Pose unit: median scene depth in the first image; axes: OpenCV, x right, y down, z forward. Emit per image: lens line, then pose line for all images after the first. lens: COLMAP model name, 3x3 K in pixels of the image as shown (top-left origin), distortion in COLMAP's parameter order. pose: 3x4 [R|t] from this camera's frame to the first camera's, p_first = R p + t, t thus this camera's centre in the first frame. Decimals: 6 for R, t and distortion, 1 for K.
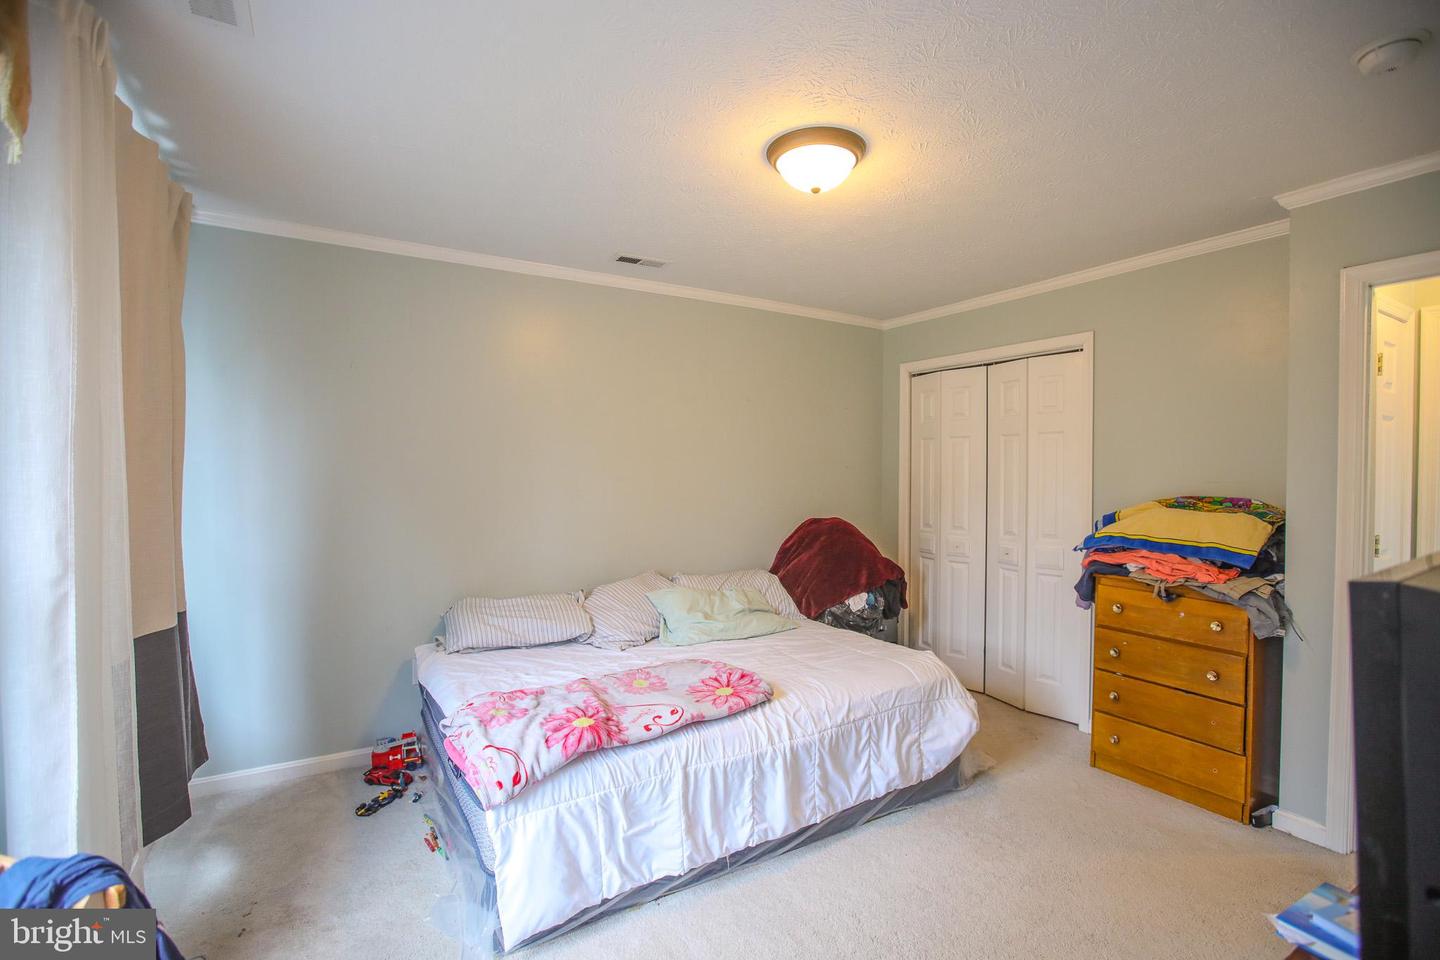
lens RADIAL K [[653.7, 0, 716.7], [0, 653.7, 478.7], [0, 0, 1]] dist [-0.057083, 0.019080]
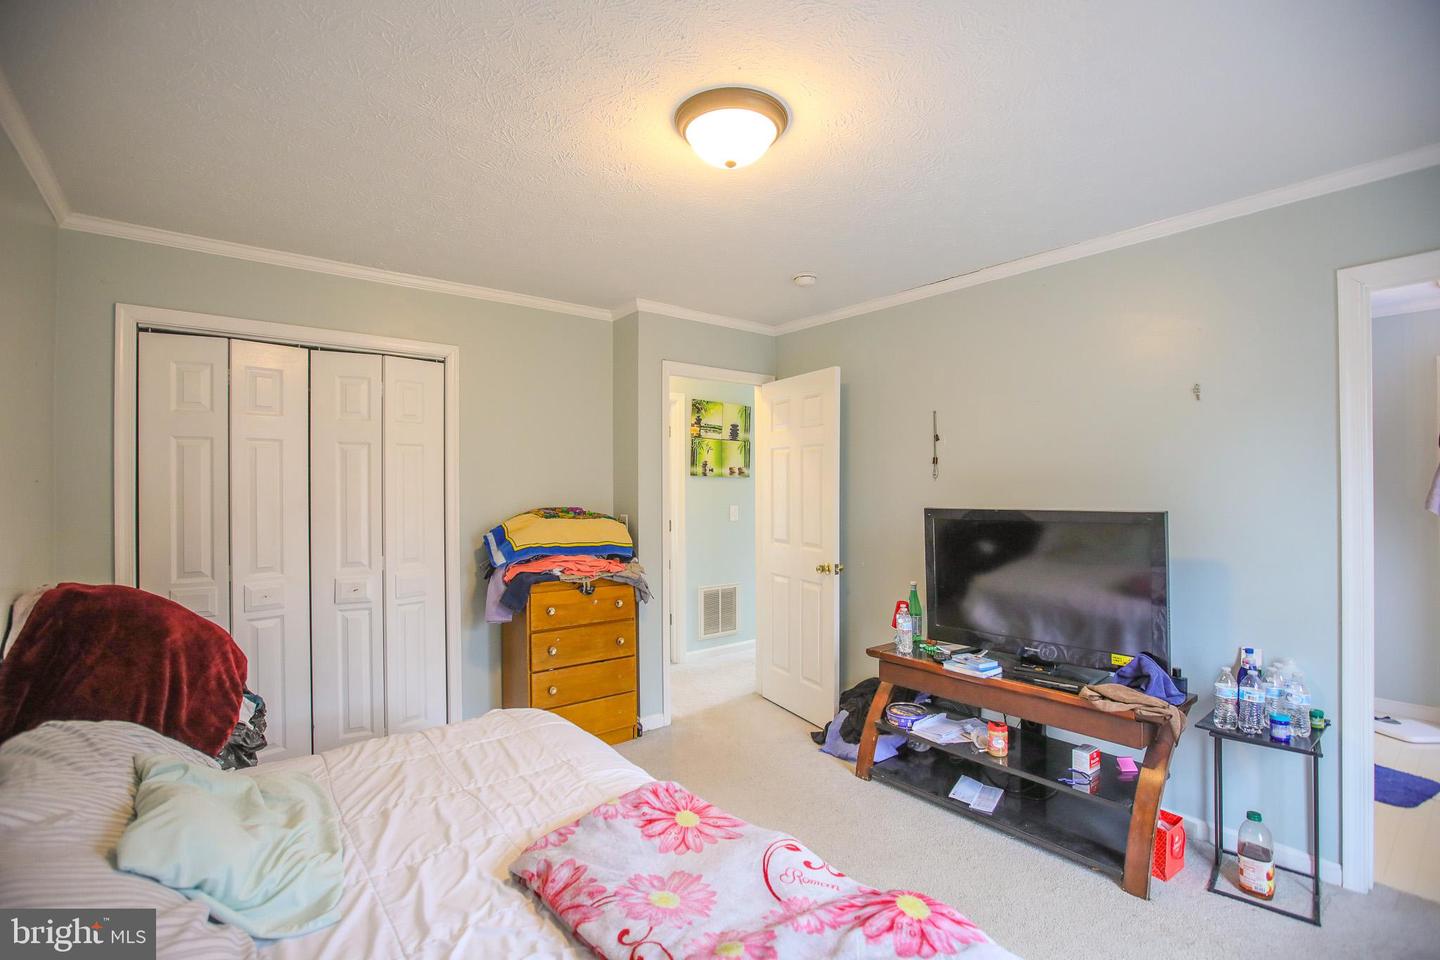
lens RADIAL K [[653.7, 0, 716.7], [0, 653.7, 478.7], [0, 0, 1]] dist [-0.057083, 0.019080]
pose [[-0.128364, 0.011515, 0.991660, -0.617825], [0.016277, 0.999822, -0.009502, -0.012775], [-0.991594, 0.014922, -0.128528, 0.998728]]
